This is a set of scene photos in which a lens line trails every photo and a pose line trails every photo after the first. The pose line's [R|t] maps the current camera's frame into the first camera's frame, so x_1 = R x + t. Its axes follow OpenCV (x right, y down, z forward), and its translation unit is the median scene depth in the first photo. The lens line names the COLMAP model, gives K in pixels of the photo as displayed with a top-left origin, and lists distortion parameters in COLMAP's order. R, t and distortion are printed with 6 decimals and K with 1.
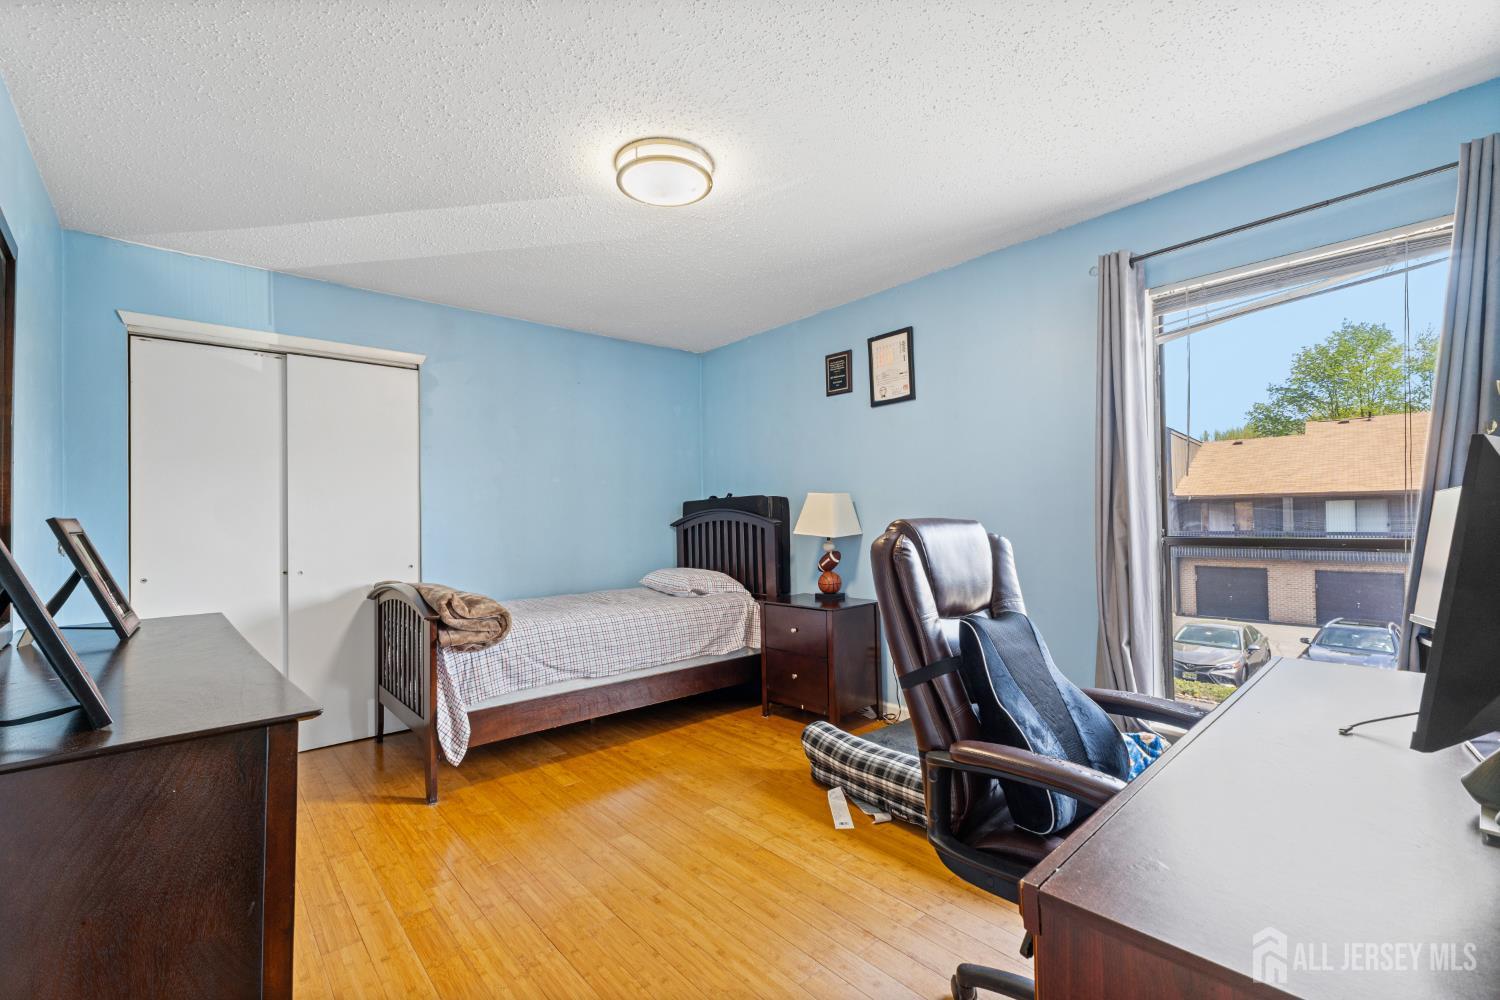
lens RADIAL K [[643.4, 0, 748.7], [0, 643.4, 510.1], [0, 0, 1]] dist [0.006798, -0.000241]
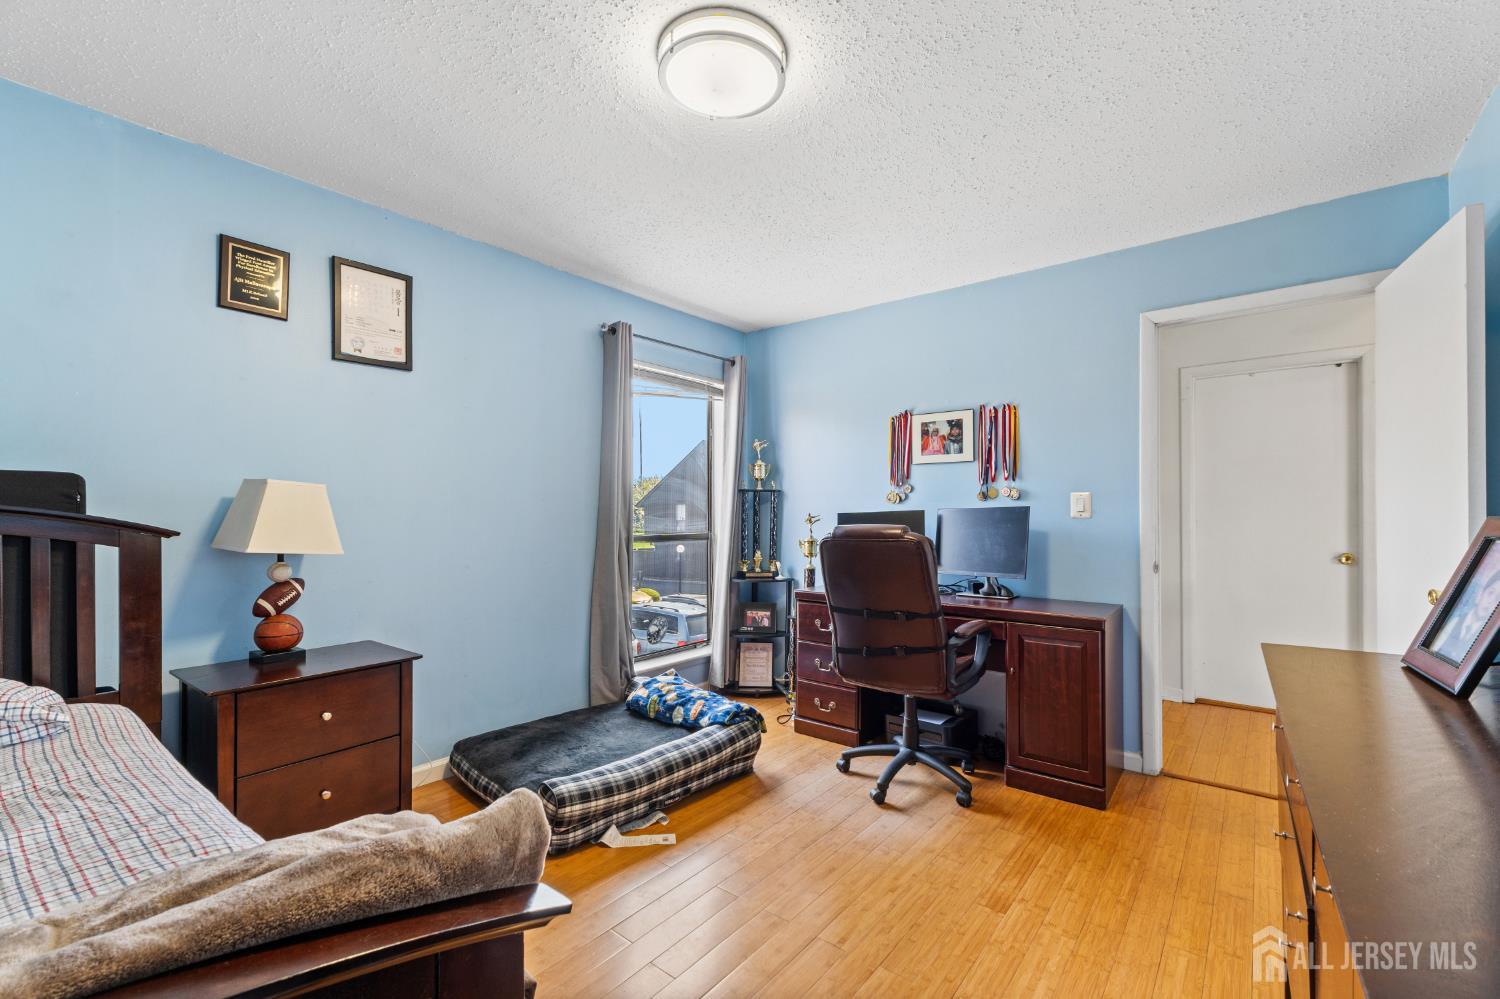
lens RADIAL K [[643.4, 0, 754.4], [0, 643.4, 507.3], [0, 0, 1]] dist [0.006798, -0.000241]
pose [[-0.179333, 0.017376, 0.983635, -0.809249], [-0.016381, 0.999653, -0.020645, 0.002828], [-0.983652, -0.019815, -0.178986, 1.009089]]
